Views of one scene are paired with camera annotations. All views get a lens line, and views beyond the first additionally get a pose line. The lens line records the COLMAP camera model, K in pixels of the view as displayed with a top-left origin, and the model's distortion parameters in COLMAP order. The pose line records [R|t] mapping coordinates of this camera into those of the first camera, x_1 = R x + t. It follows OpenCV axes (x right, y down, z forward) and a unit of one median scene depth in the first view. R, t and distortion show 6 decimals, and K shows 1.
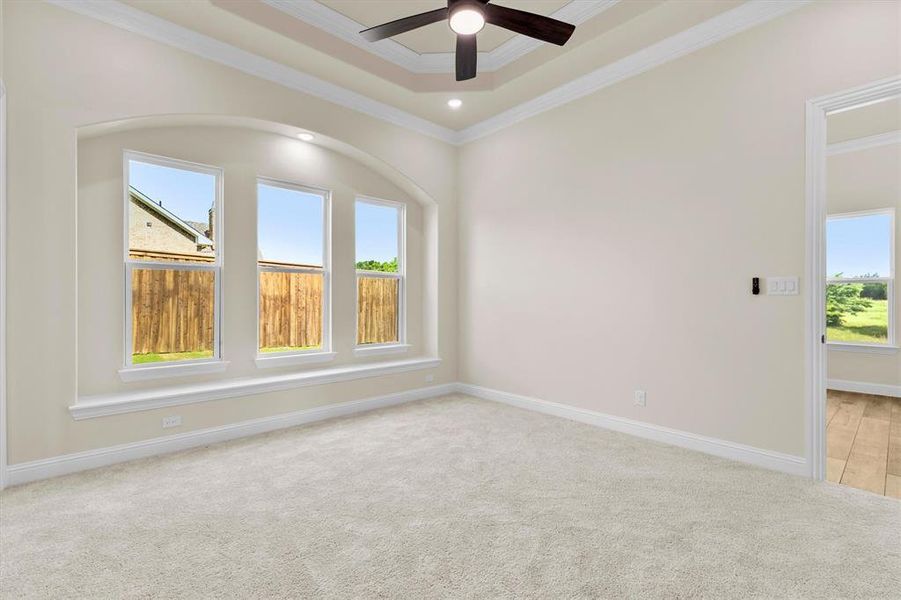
lens RADIAL K [[403.0, 0, 449.2], [0, 403.0, 302.2], [0, 0, 1]] dist [0.005534, -0.000324]
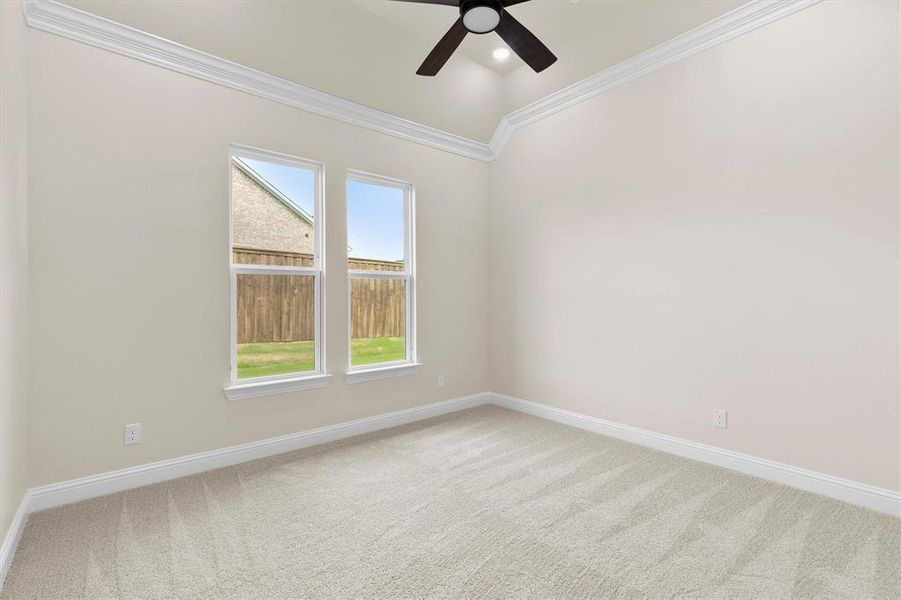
lens RADIAL K [[403.0, 0, 449.2], [0, 403.0, 302.2], [0, 0, 1]] dist [0.005534, -0.000324]
pose [[0.999526, -0.006417, -0.030112, -0.467450], [0.006596, 0.999961, 0.005859, 0.003830], [0.030073, -0.006055, 0.999529, -0.329207]]
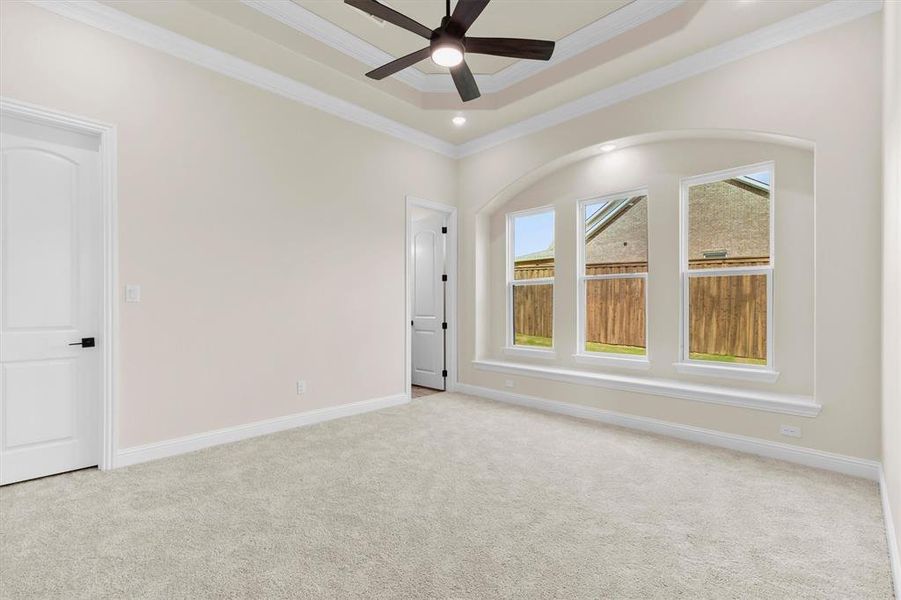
lens RADIAL K [[403.0, 0, 449.2], [0, 403.0, 302.2], [0, 0, 1]] dist [0.005534, -0.000324]
pose [[0.057121, -0.006496, -0.998346, 0.264927], [-0.004945, 0.999965, -0.006789, -0.000943], [0.998355, 0.005324, 0.057087, 0.214887]]
